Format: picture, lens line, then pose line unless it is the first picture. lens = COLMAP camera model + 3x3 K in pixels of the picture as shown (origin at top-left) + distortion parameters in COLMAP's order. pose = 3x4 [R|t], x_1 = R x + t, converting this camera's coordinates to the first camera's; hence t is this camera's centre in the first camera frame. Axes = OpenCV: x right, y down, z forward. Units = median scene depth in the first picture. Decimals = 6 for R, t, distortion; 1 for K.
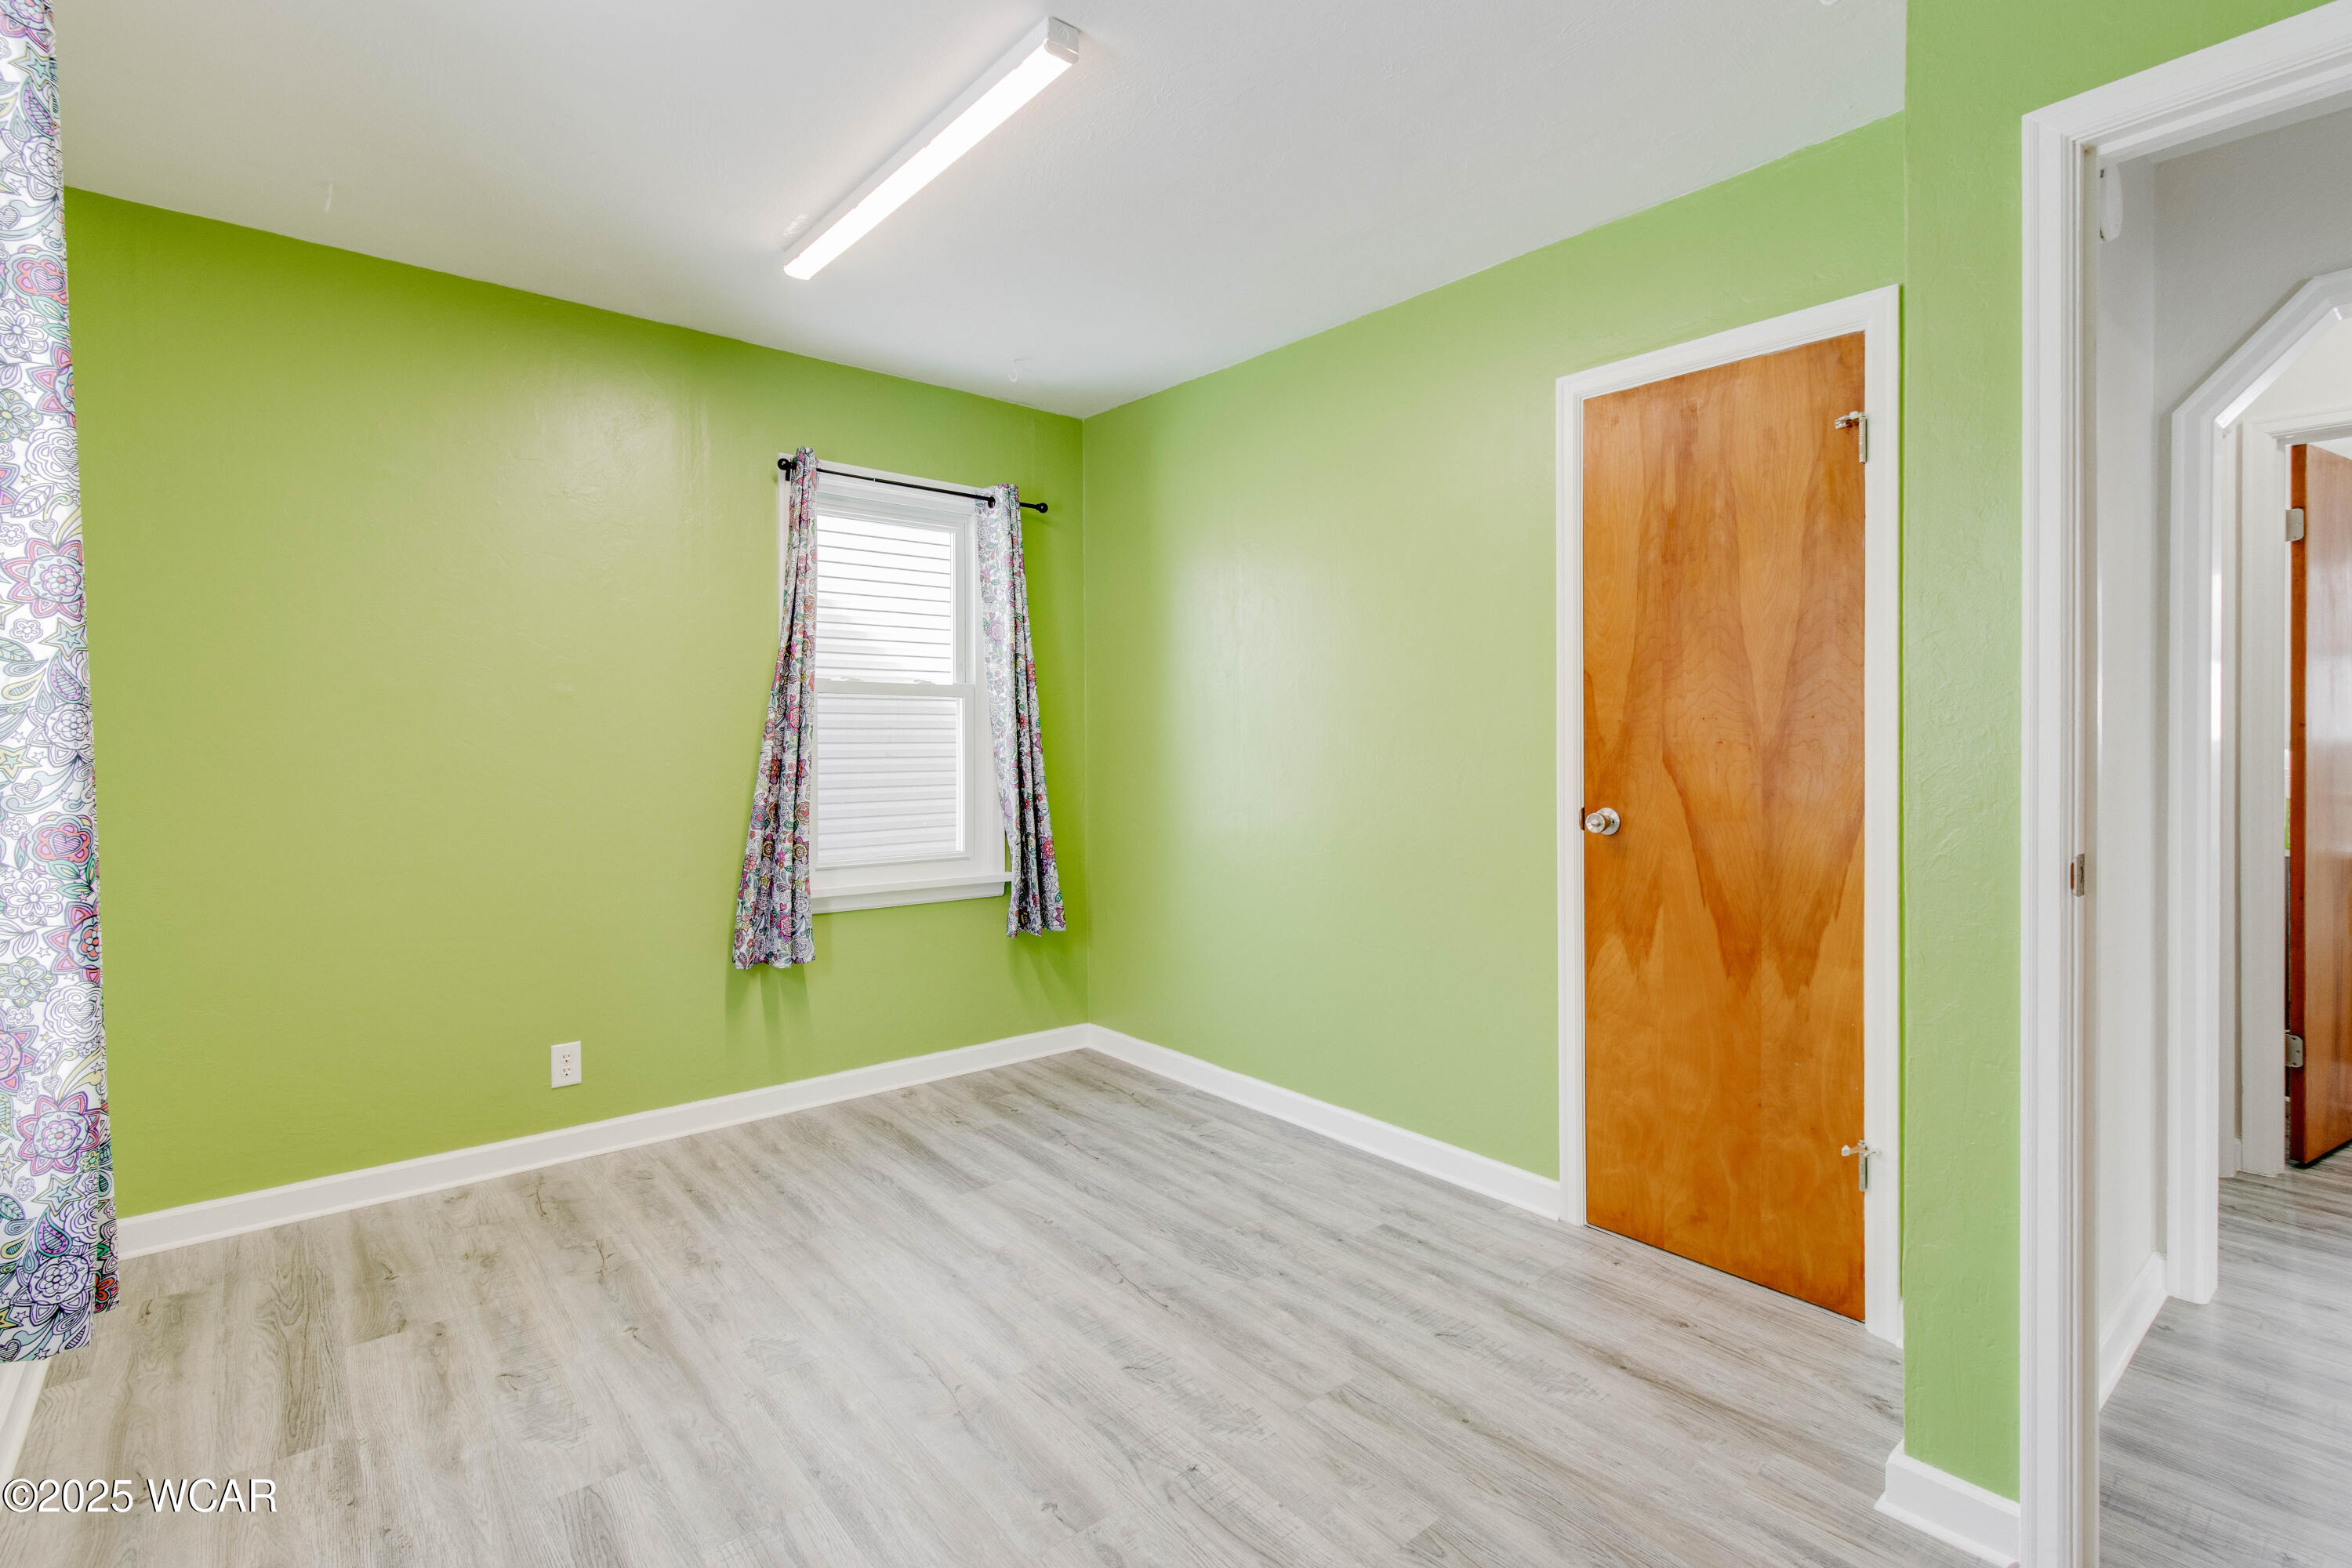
lens RADIAL K [[1086.8, 0, 1166.0], [0, 1086.8, 739.3], [0, 0, 1]] dist [-0.000940, 0.000856]
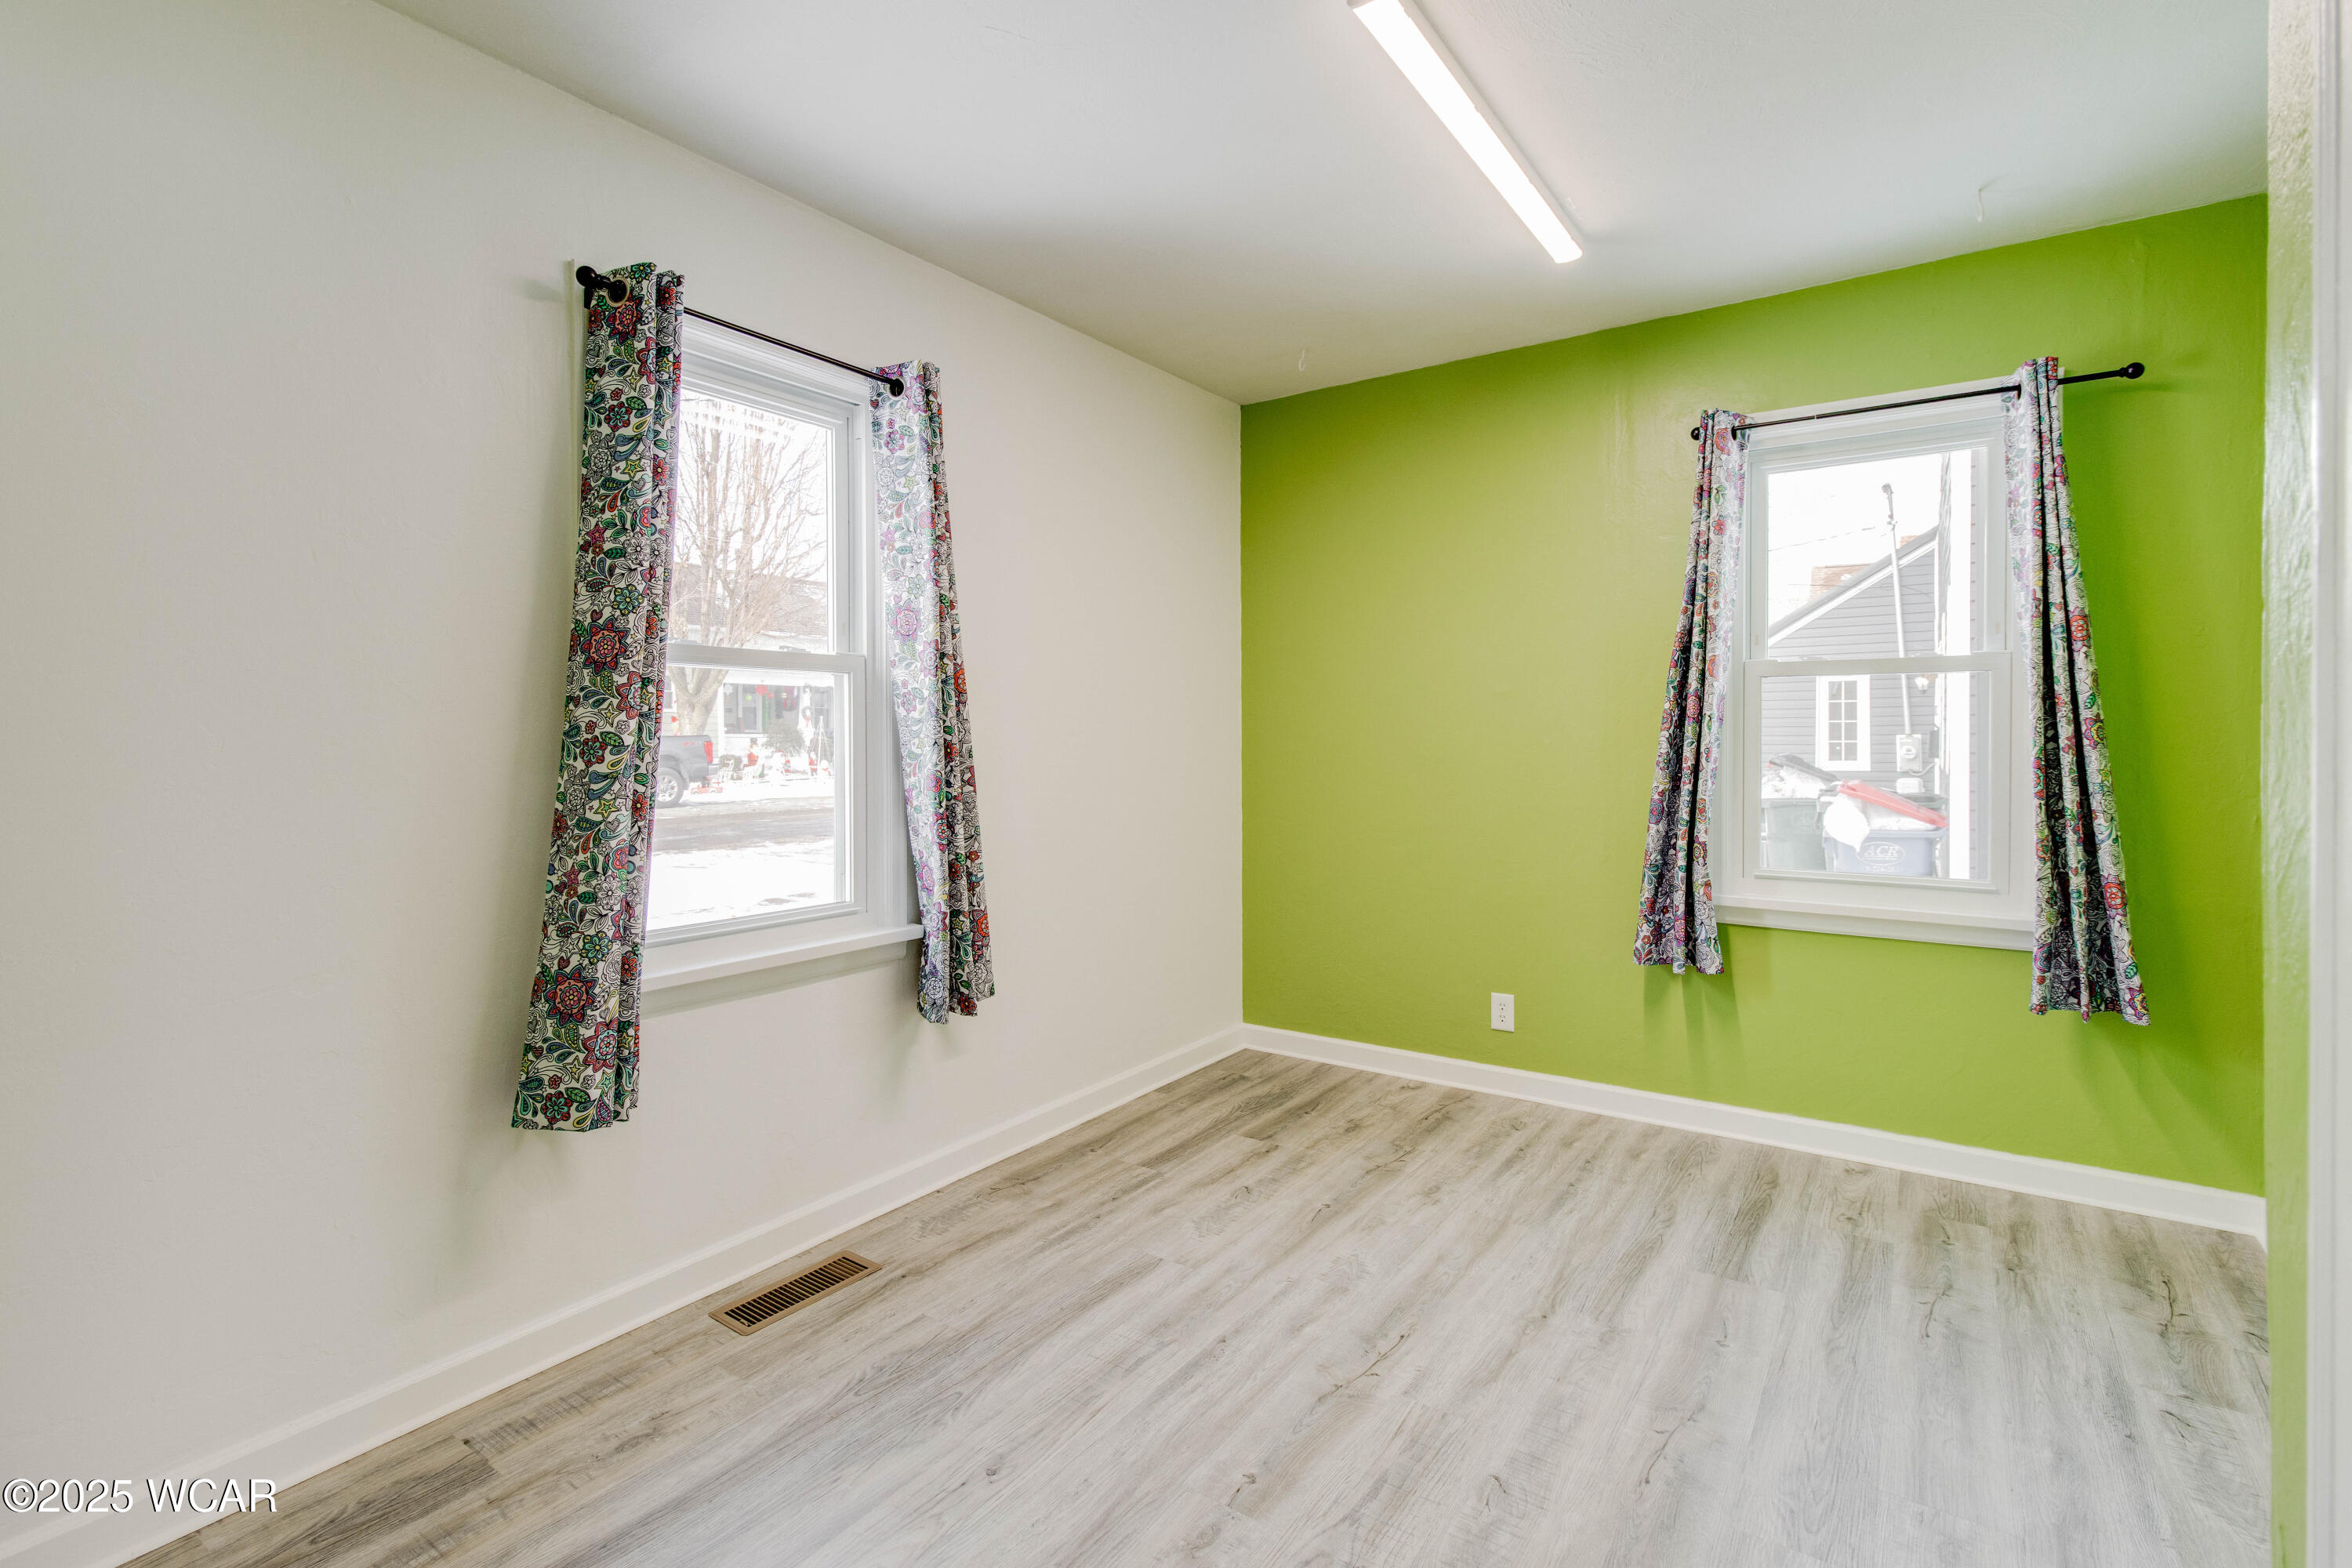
lens RADIAL K [[1086.8, 0, 1191.6], [0, 1086.8, 740.6], [0, 0, 1]] dist [-0.000940, 0.000856]
pose [[0.274206, 0.003093, -0.961666, 0.544414], [0.005481, 0.999974, 0.004779, 0.002916], [0.961655, -0.006581, 0.274182, 0.423296]]
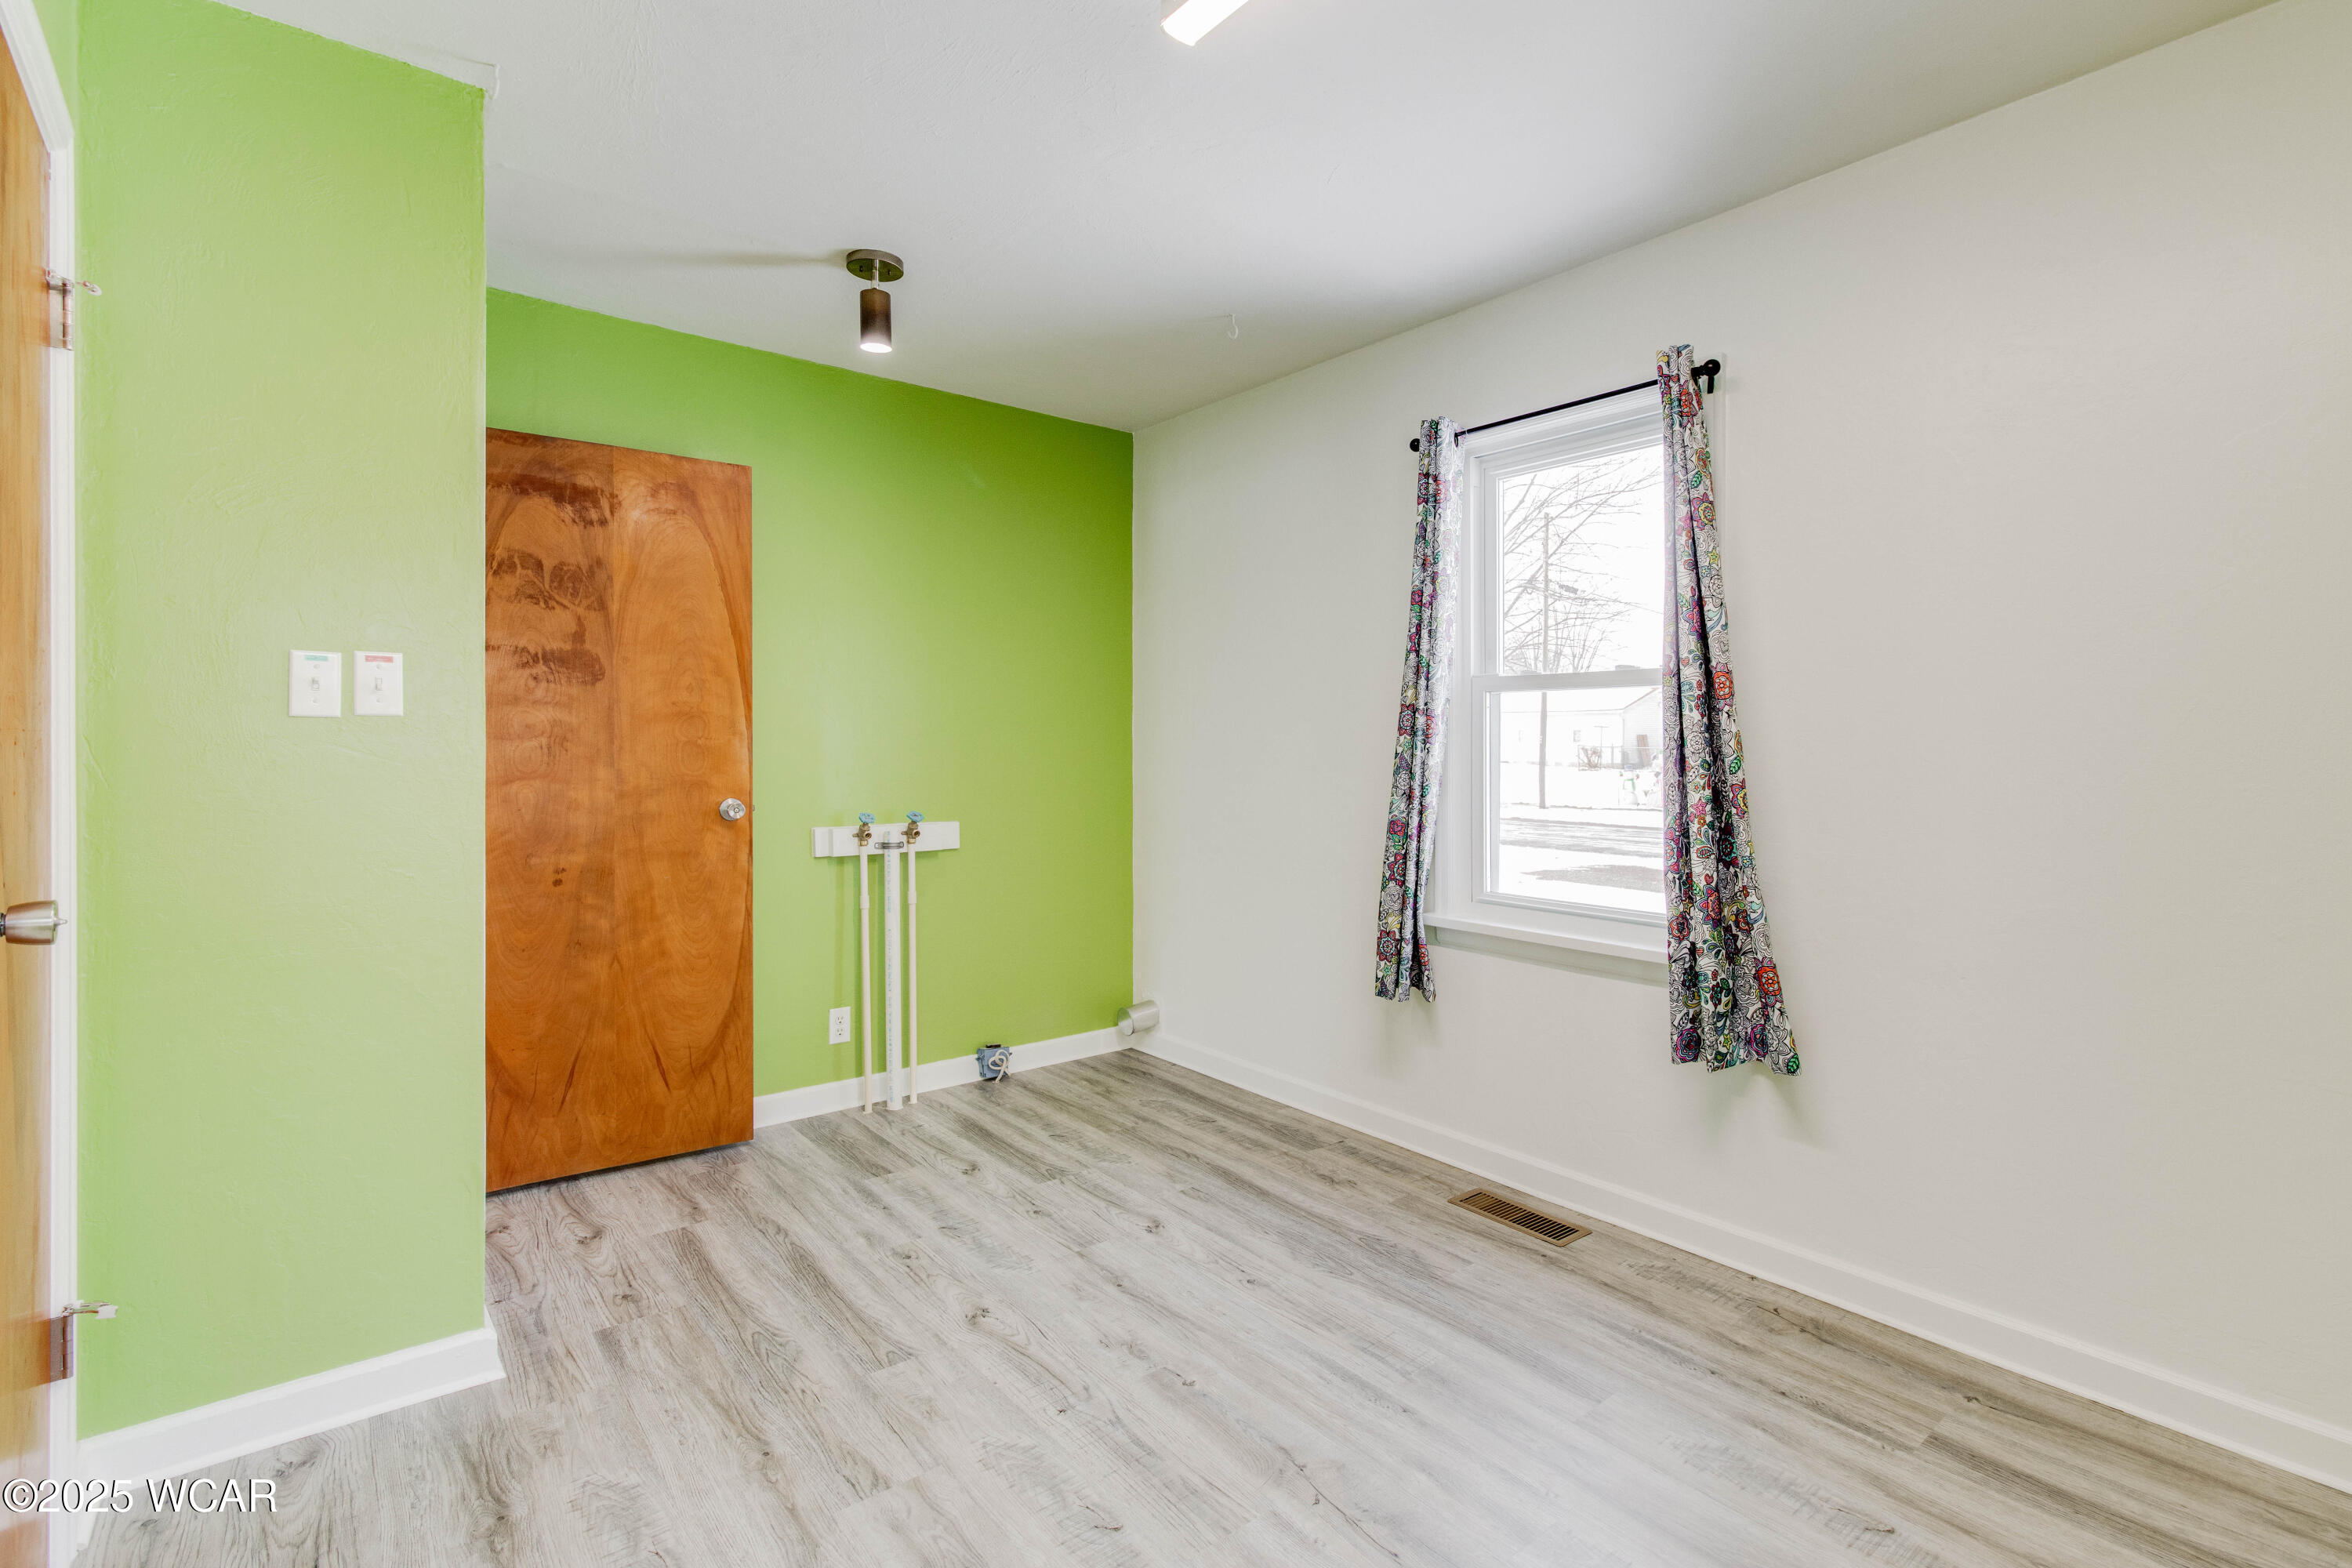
lens RADIAL K [[1086.8, 0, 1179.1], [0, 1086.8, 777.5], [0, 0, 1]] dist [-0.000940, 0.000856]
pose [[-0.999875, -0.003900, 0.015327, -0.070853], [-0.003492, 0.999642, 0.026529, 0.005231], [-0.015425, 0.026472, -0.999531, 1.375838]]
